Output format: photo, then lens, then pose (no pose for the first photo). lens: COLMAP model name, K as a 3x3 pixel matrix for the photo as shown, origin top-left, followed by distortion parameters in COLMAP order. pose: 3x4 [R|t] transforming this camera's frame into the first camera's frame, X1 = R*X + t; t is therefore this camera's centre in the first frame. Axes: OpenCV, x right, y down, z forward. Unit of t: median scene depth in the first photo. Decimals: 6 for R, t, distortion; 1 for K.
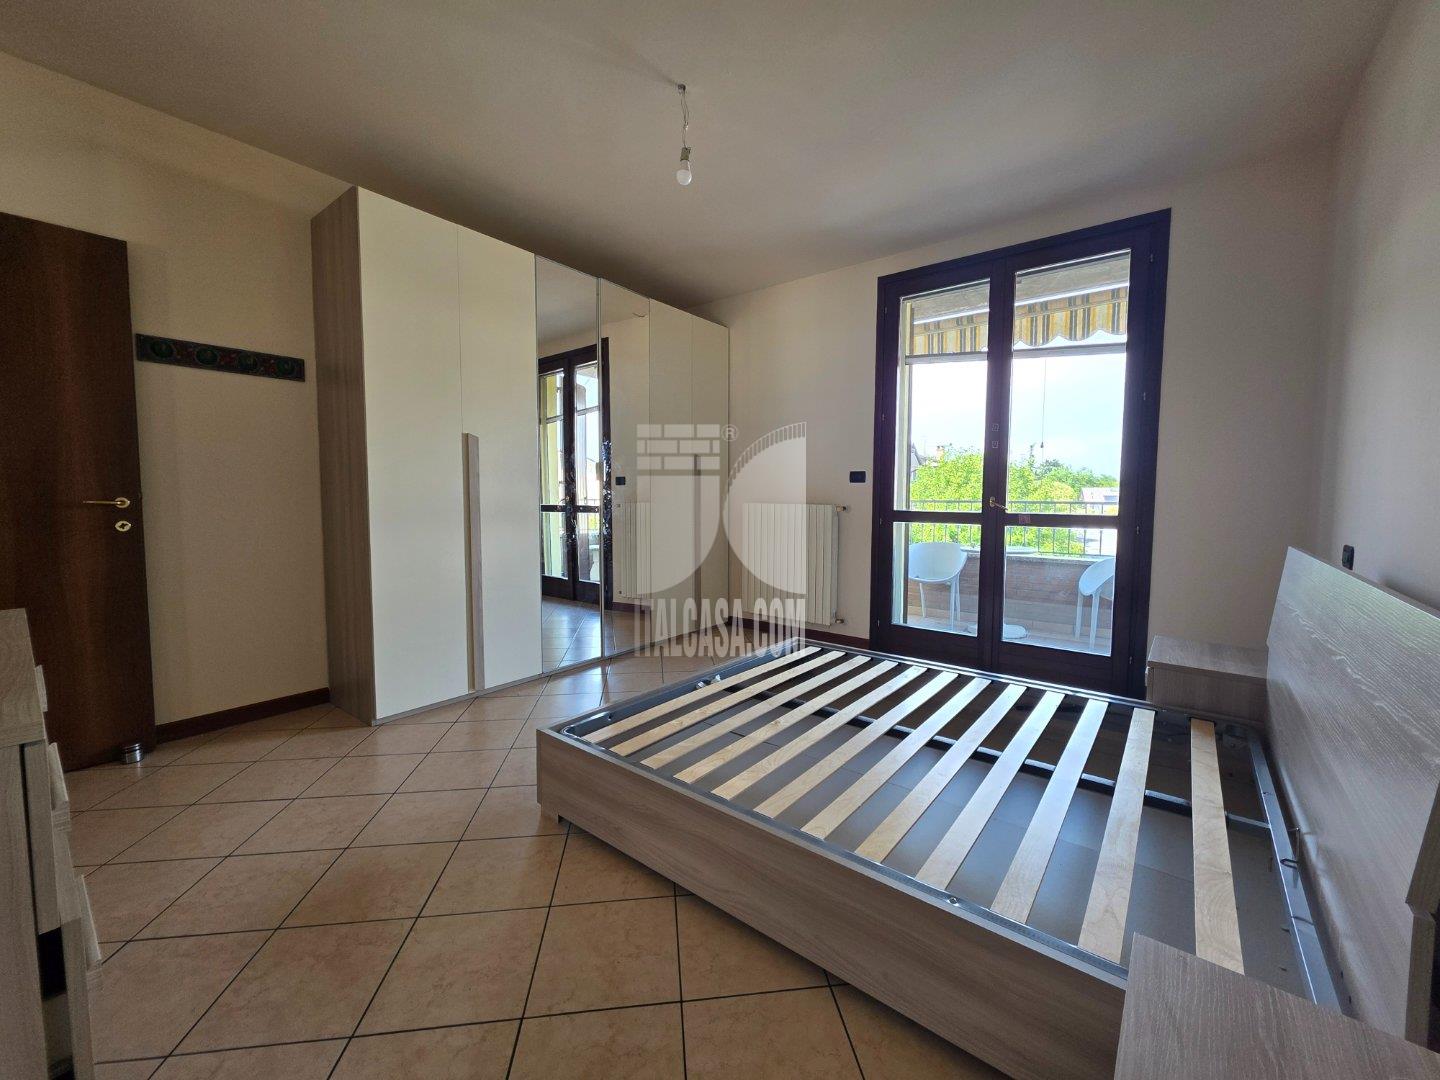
lens RADIAL K [[578.6, 0, 726.7], [0, 578.6, 538.9], [0, 0, 1]] dist [-0.000402, -0.000112]
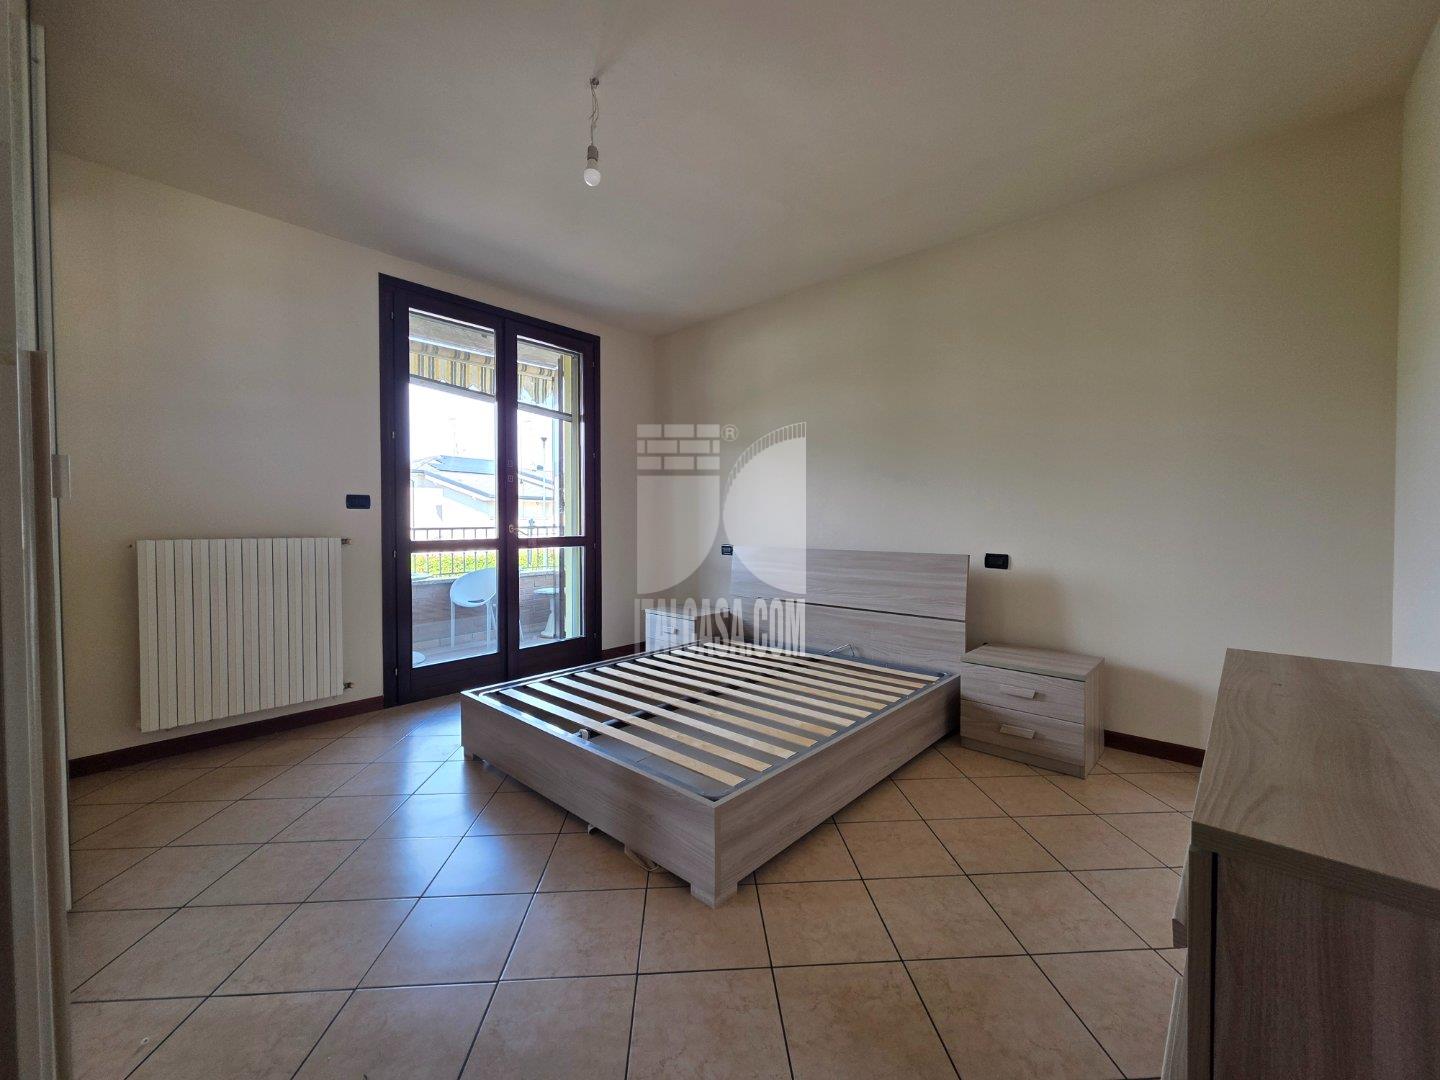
lens RADIAL K [[578.6, 0, 734.5], [0, 578.6, 530.9], [0, 0, 1]] dist [-0.000402, -0.000112]
pose [[0.052244, -0.022018, 0.998392, -0.626422], [0.078783, 0.996732, 0.017859, -0.043680], [-0.995522, 0.077723, 0.053808, 0.488624]]
